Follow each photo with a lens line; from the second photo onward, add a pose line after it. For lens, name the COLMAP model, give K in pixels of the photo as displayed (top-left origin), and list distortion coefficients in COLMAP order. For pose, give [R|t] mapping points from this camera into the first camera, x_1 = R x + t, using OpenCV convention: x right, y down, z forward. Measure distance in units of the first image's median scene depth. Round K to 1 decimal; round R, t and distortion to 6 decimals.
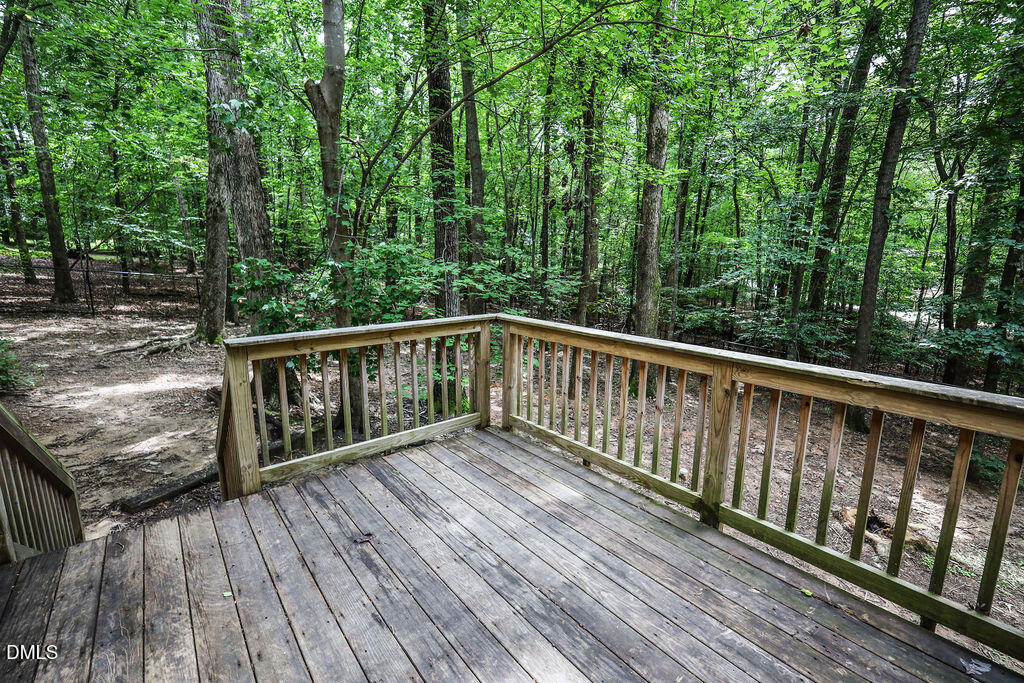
lens RADIAL K [[440.6, 0, 513.9], [0, 440.6, 342.3], [0, 0, 1]] dist [-0.010636, 0.001366]
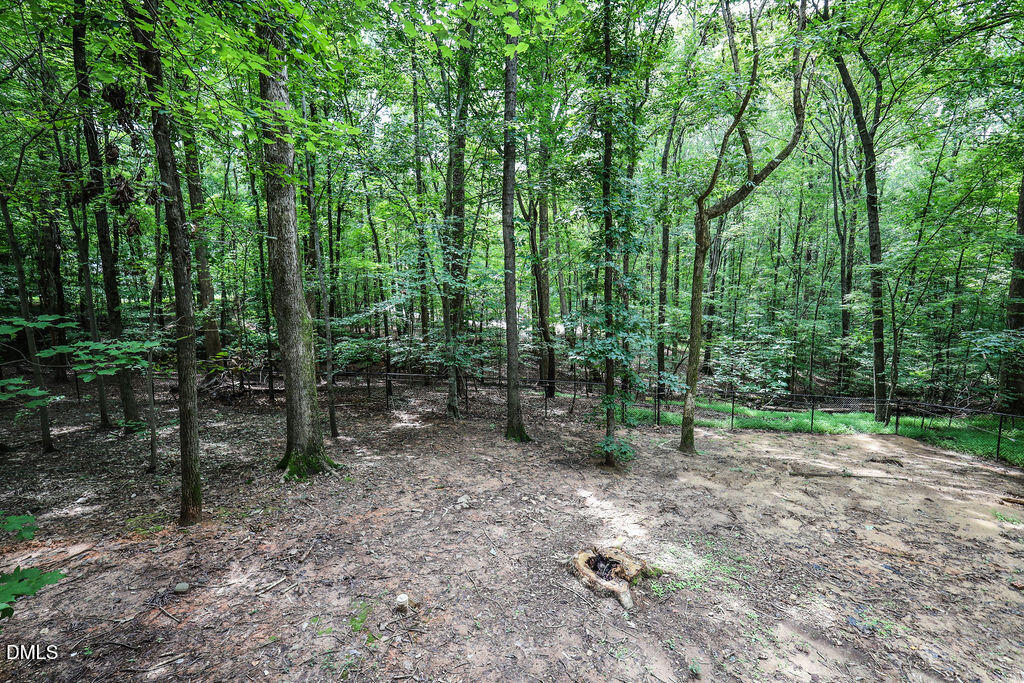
lens RADIAL K [[440.6, 0, 506.8], [0, 440.6, 341.8], [0, 0, 1]] dist [-0.010636, 0.001366]
pose [[0.718196, -0.111084, 0.686917, 0.024116], [0.153391, 0.988165, -0.000575, -0.019557], [-0.678723, 0.105780, 0.726736, 0.103053]]
